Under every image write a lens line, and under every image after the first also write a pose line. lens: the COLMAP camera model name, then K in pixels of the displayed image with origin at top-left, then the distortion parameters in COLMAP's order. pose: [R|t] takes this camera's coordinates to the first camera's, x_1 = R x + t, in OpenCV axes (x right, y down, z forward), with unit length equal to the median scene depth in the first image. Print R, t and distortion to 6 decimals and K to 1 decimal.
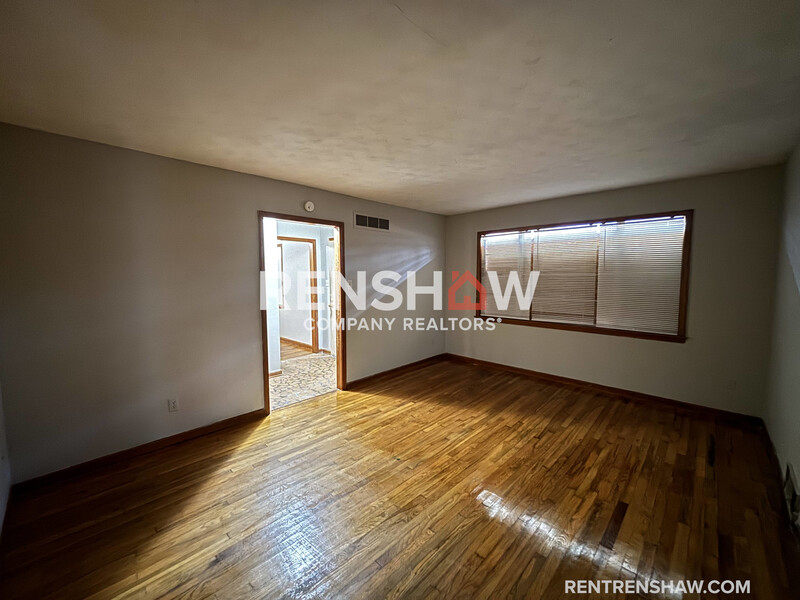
lens RADIAL K [[324.4, 0, 398.8], [0, 324.4, 299.4], [0, 0, 1]] dist [0.001110, 0.000084]
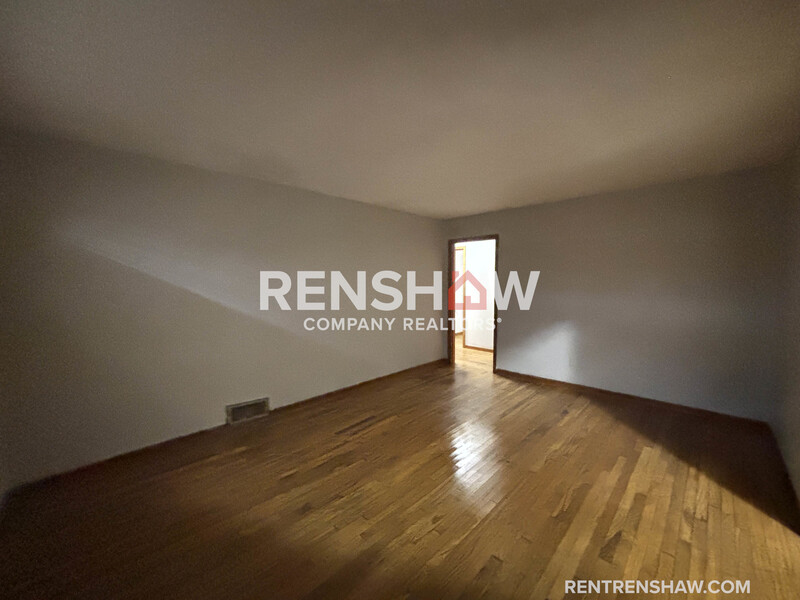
lens RADIAL K [[324.4, 0, 400.3], [0, 324.4, 299.3], [0, 0, 1]] dist [0.001110, 0.000084]
pose [[-0.999927, 0.011097, 0.004701, 0.320160], [0.011654, 0.989688, 0.142766, -0.142409], [-0.003068, 0.142810, -0.989745, 1.917301]]
